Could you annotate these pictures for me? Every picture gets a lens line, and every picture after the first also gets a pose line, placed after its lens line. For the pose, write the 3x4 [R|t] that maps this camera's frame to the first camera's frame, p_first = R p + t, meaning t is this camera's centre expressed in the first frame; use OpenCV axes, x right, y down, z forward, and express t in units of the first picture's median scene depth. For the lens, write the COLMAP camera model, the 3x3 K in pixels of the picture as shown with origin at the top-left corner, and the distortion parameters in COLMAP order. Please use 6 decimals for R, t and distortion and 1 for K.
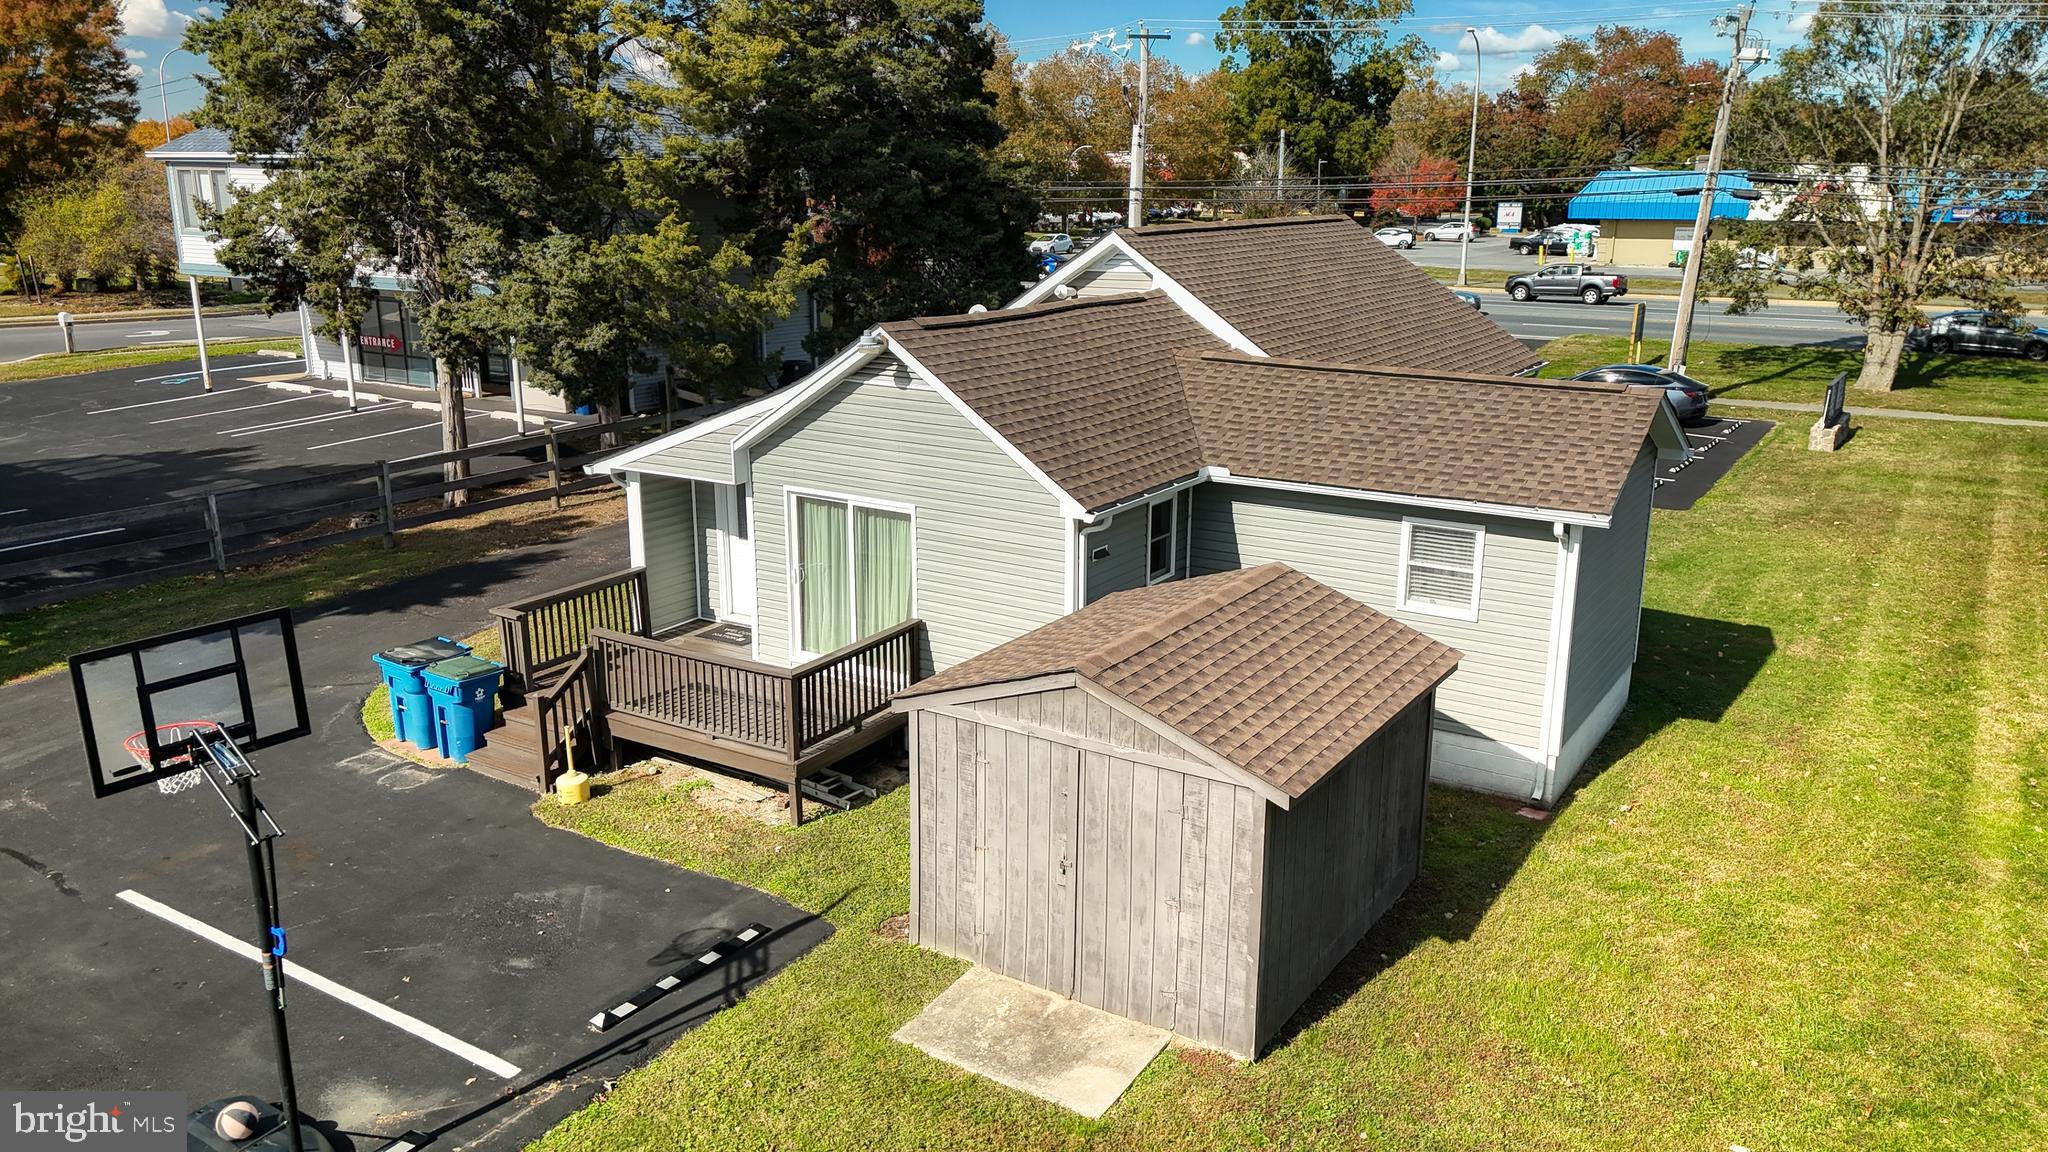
lens RADIAL K [[1504.3, 0, 1024.0], [0, 1504.3, 576.0], [0, 0, 1]] dist [0.074609, -0.072049]
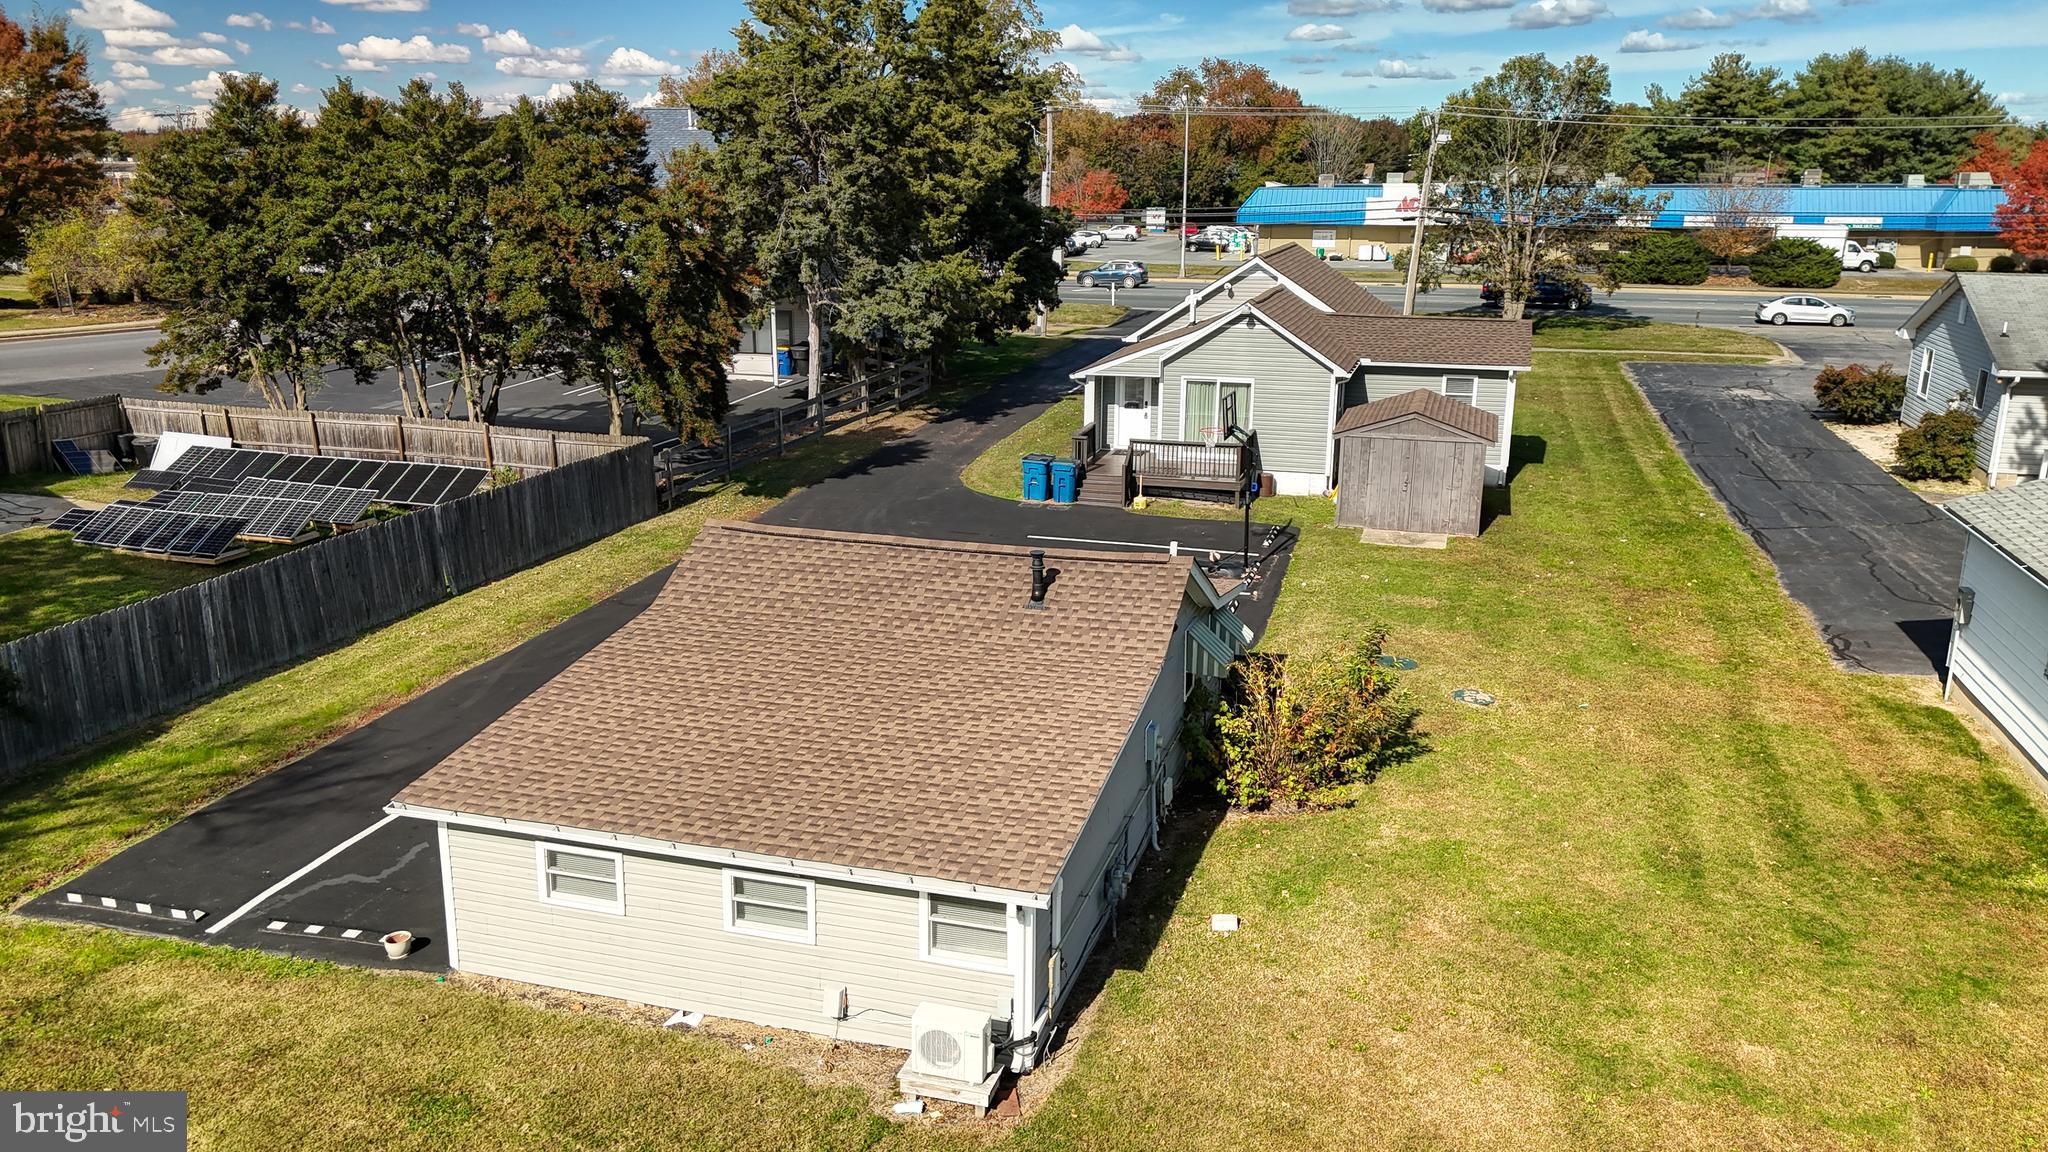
lens RADIAL K [[1505.5, 0, 1020.2], [0, 1505.5, 610.5], [0, 0, 1]] dist [0.082402, -0.073320]
pose [[0.961669, -0.078497, 0.262738, -0.944095], [0.071887, 0.996809, 0.034694, 0.180131], [-0.264623, -0.014477, 0.964243, -1.038836]]
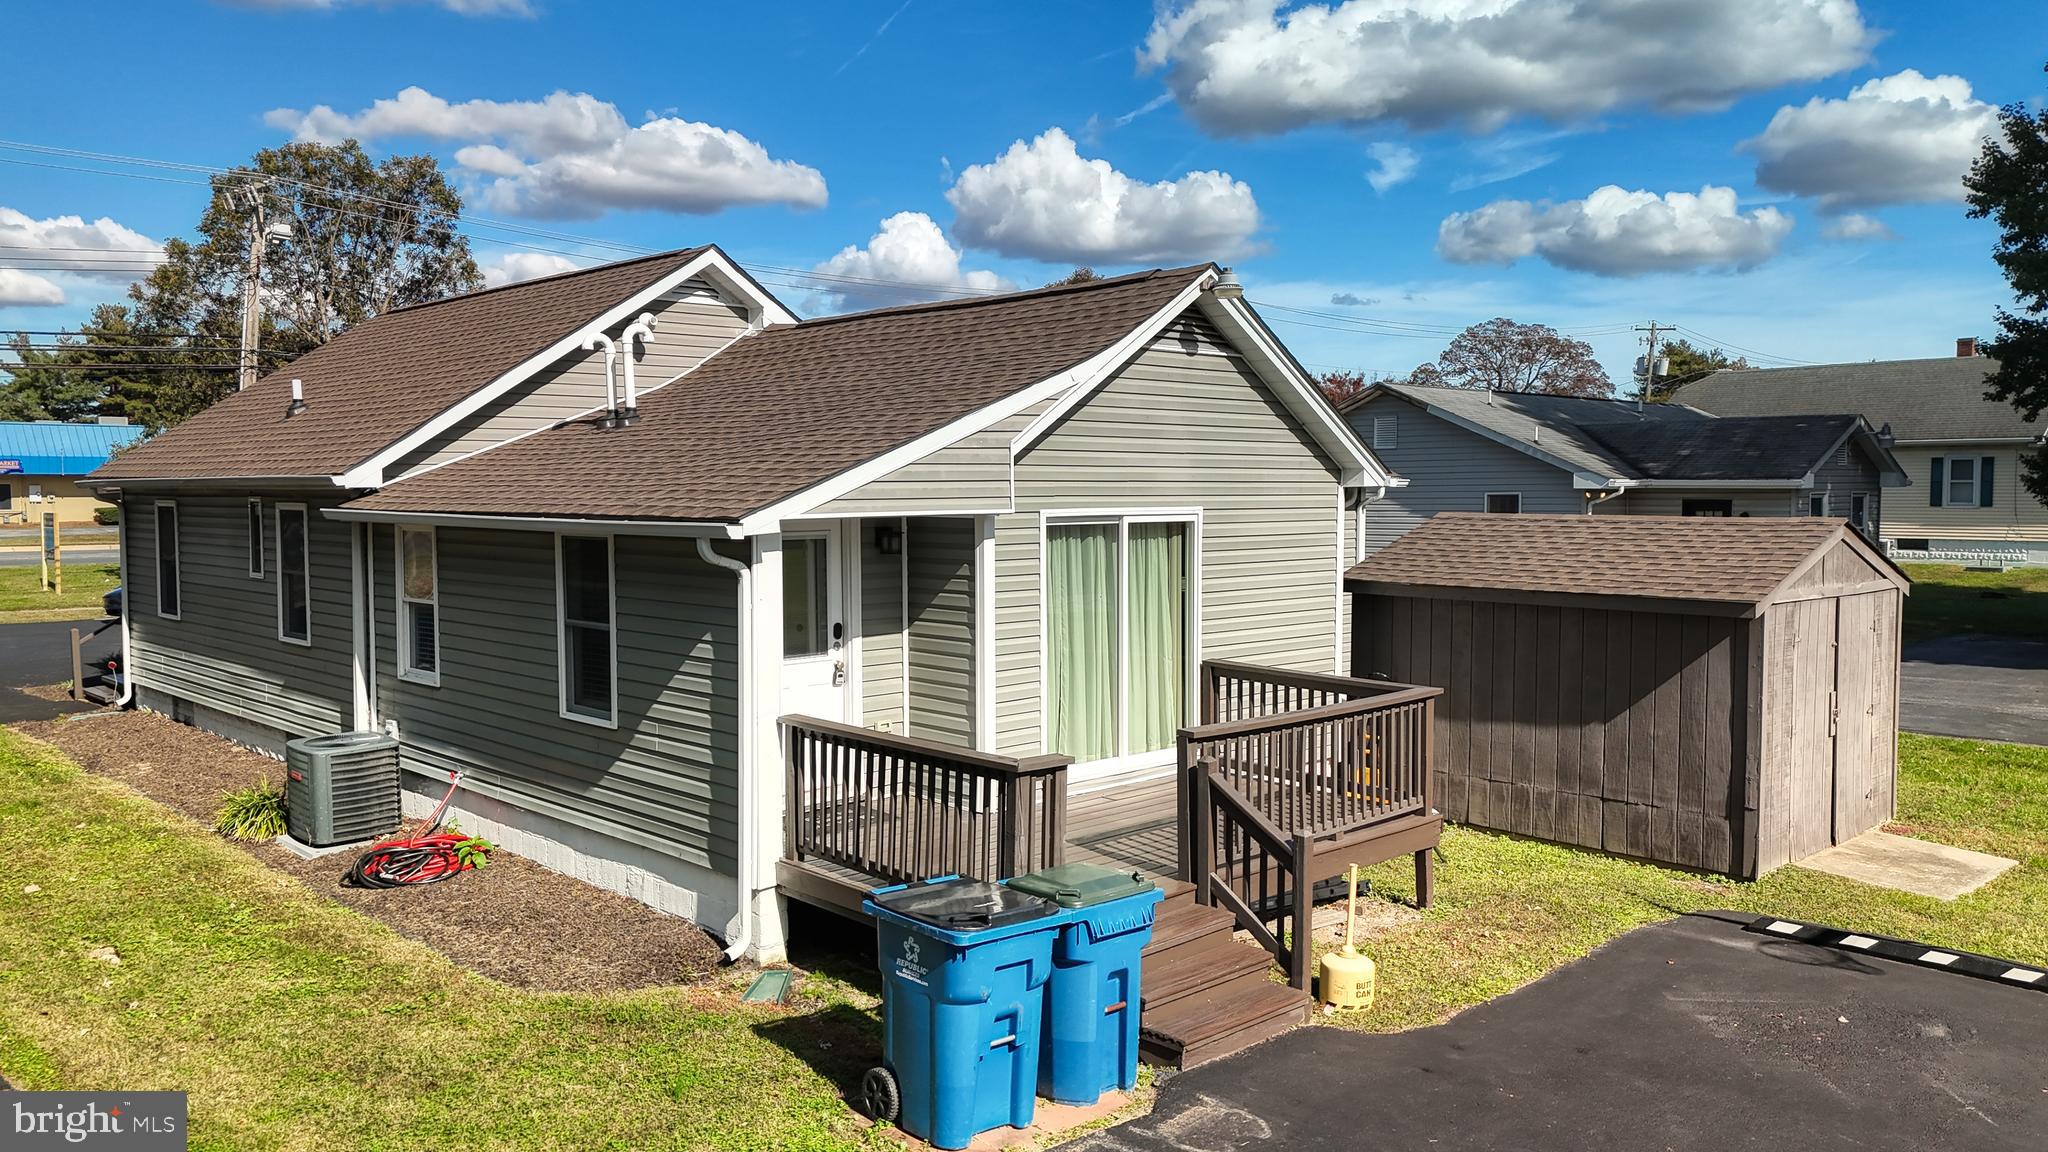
lens RADIAL K [[1504.3, 0, 1024.0], [0, 1504.3, 576.0], [0, 0, 1]] dist [0.074609, -0.072049]
pose [[0.232851, -0.061157, 0.970588, -0.742479], [0.249960, 0.968256, 0.001043, -0.032374], [-0.939841, 0.242365, 0.240746, 0.801870]]
